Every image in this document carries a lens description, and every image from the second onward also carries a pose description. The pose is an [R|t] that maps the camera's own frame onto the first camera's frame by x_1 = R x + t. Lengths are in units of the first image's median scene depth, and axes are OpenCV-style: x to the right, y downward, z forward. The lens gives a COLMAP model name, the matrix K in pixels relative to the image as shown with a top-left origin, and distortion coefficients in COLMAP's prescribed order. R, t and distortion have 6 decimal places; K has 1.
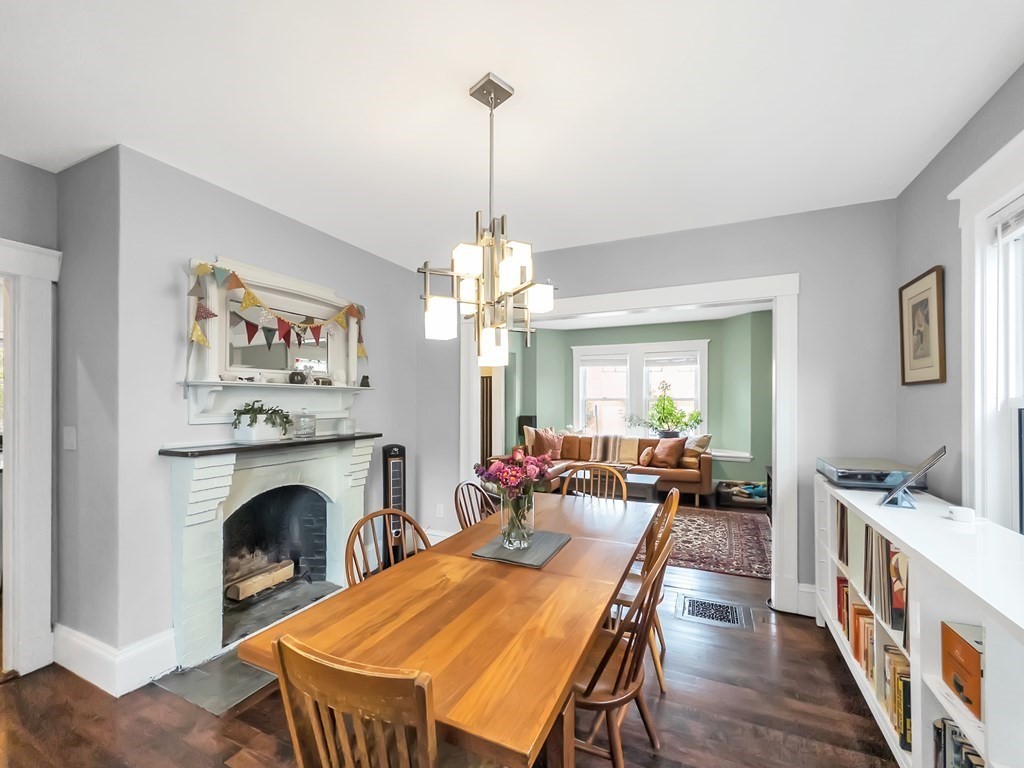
lens RADIAL K [[411.3, 0, 502.7], [0, 411.3, 399.1], [0, 0, 1]] dist [-0.002199, -0.000445]
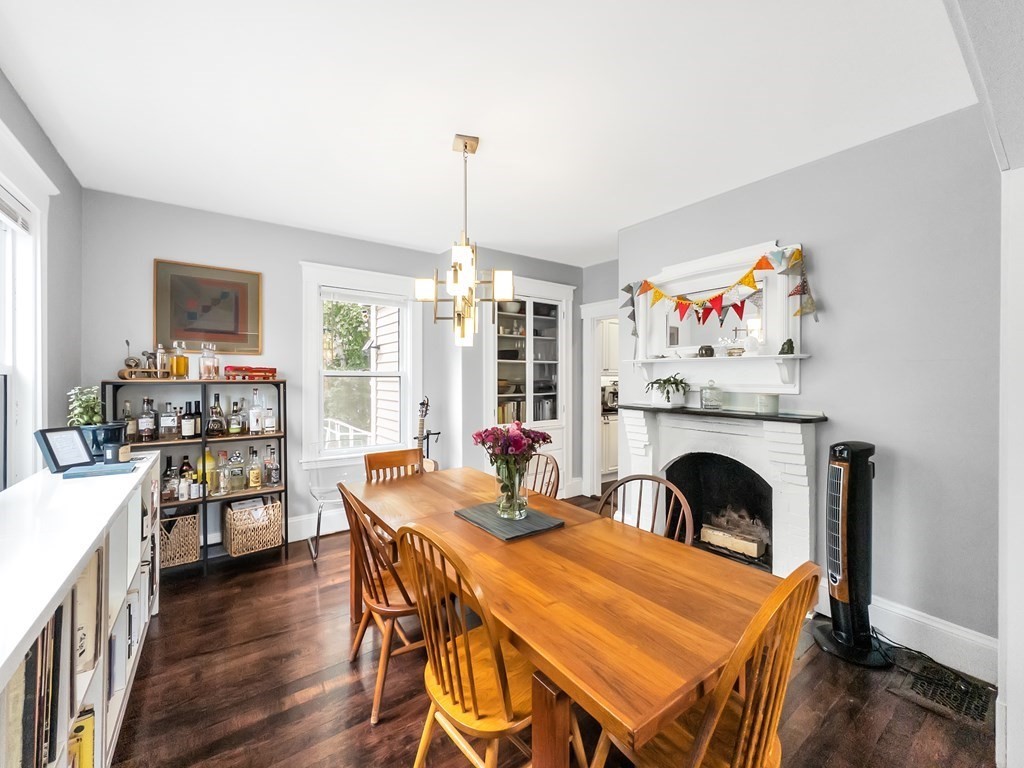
lens RADIAL K [[411.3, 0, 514.4], [0, 411.3, 378.1], [0, 0, 1]] dist [-0.002199, -0.000445]
pose [[-0.453929, 0.003337, -0.891032, 0.647328], [0.006702, 0.999977, 0.000331, 0.013119], [0.891013, -0.005822, -0.453941, 1.023083]]
